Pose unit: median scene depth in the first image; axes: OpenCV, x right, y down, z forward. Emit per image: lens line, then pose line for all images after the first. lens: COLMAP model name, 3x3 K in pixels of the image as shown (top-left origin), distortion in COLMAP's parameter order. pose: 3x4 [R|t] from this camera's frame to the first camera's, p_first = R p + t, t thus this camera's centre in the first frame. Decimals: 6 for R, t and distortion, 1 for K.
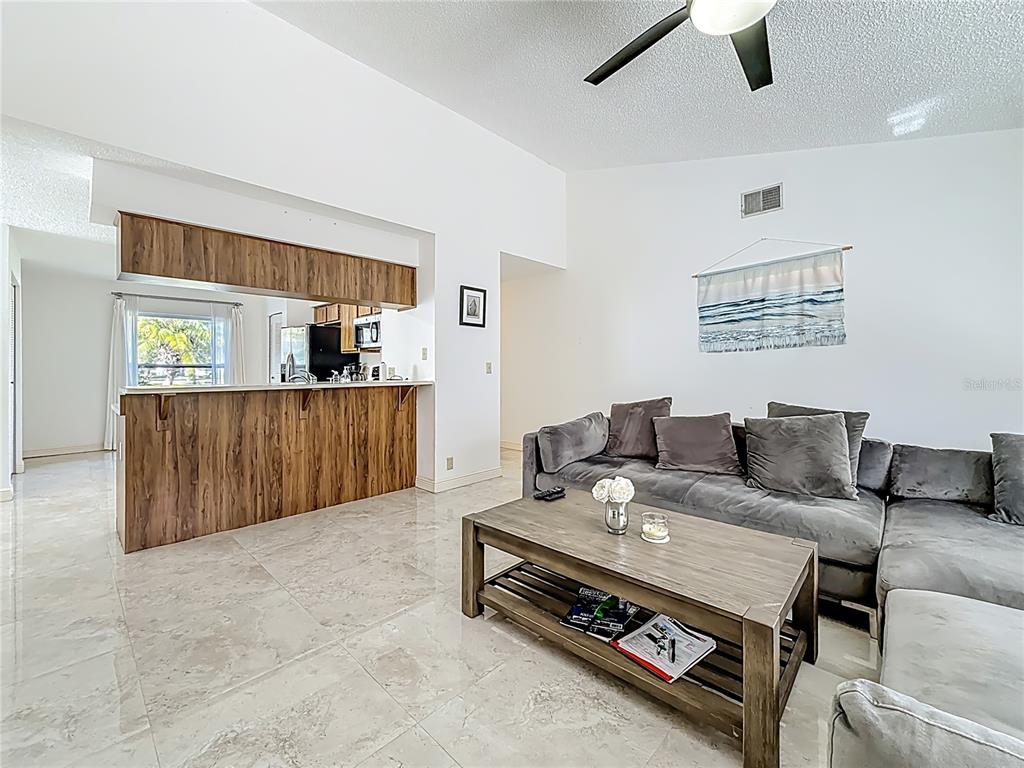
lens RADIAL K [[424.8, 0, 516.8], [0, 424.8, 374.1], [0, 0, 1]] dist [0.000098, -0.000245]
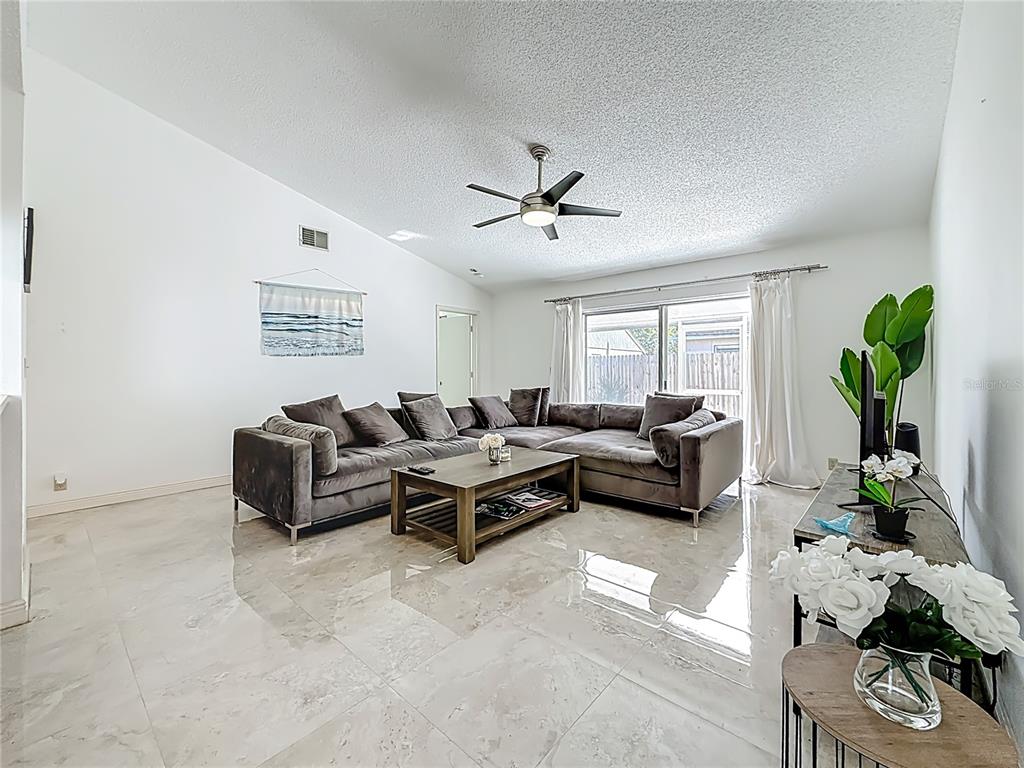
lens RADIAL K [[424.8, 0, 507.7], [0, 424.8, 375.8], [0, 0, 1]] dist [0.000098, -0.000245]
pose [[-0.031149, -0.009171, 0.999473, -0.717453], [0.009458, 0.999910, 0.009470, -0.004649], [-0.999470, 0.009748, -0.031060, 0.470185]]
